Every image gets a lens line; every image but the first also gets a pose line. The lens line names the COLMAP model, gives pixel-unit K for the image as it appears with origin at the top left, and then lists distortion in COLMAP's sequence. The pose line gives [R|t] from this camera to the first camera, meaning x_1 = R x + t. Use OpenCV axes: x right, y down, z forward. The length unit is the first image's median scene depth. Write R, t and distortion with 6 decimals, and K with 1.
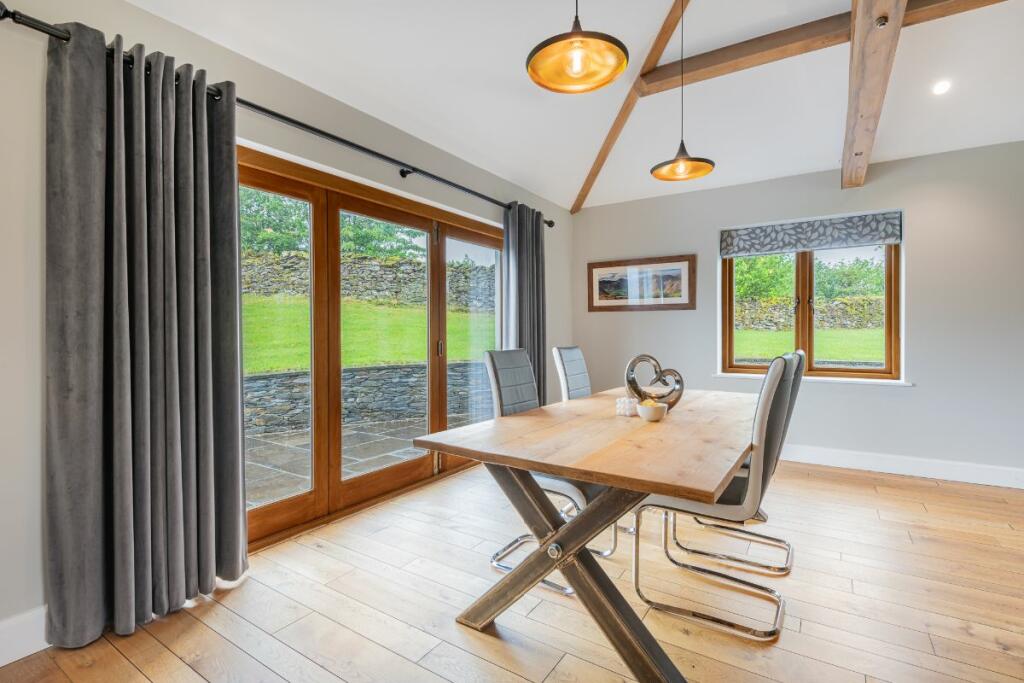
lens RADIAL K [[481.5, 0, 512.2], [0, 481.5, 342.9], [0, 0, 1]] dist [0.002267, 0.000695]
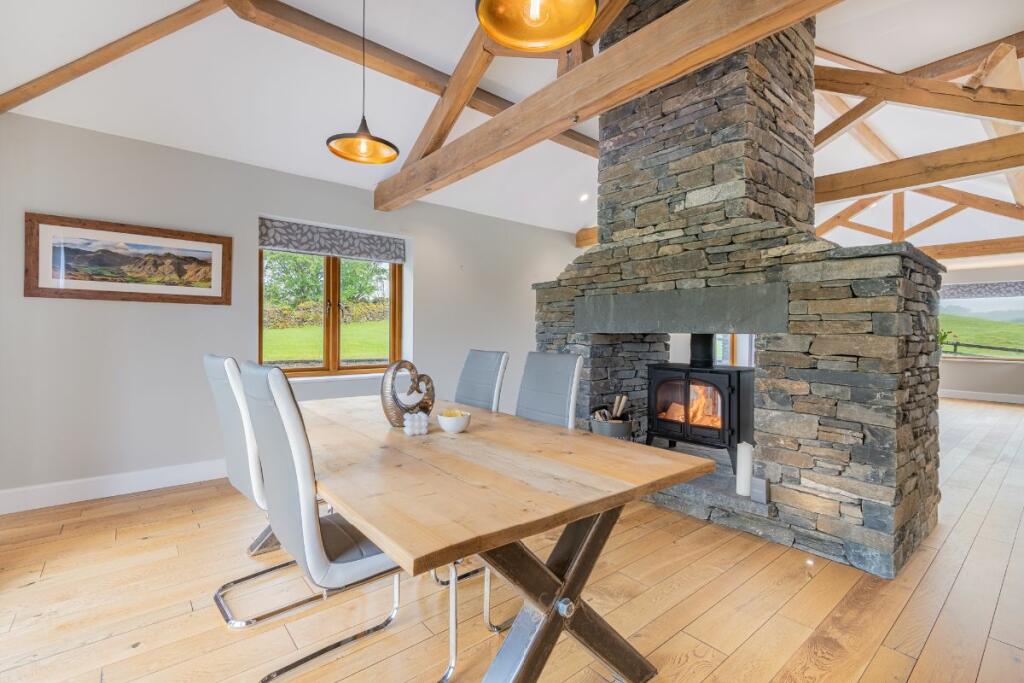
lens RADIAL K [[468.7, 0, 513.1], [0, 468.7, 339.5], [0, 0, 1]] dist [0.004089, -0.000412]
pose [[0.285581, -0.005210, 0.958340, -0.261832], [0.013220, 0.999911, 0.001496, -0.005881], [-0.958263, 0.012242, 0.285625, 0.330642]]
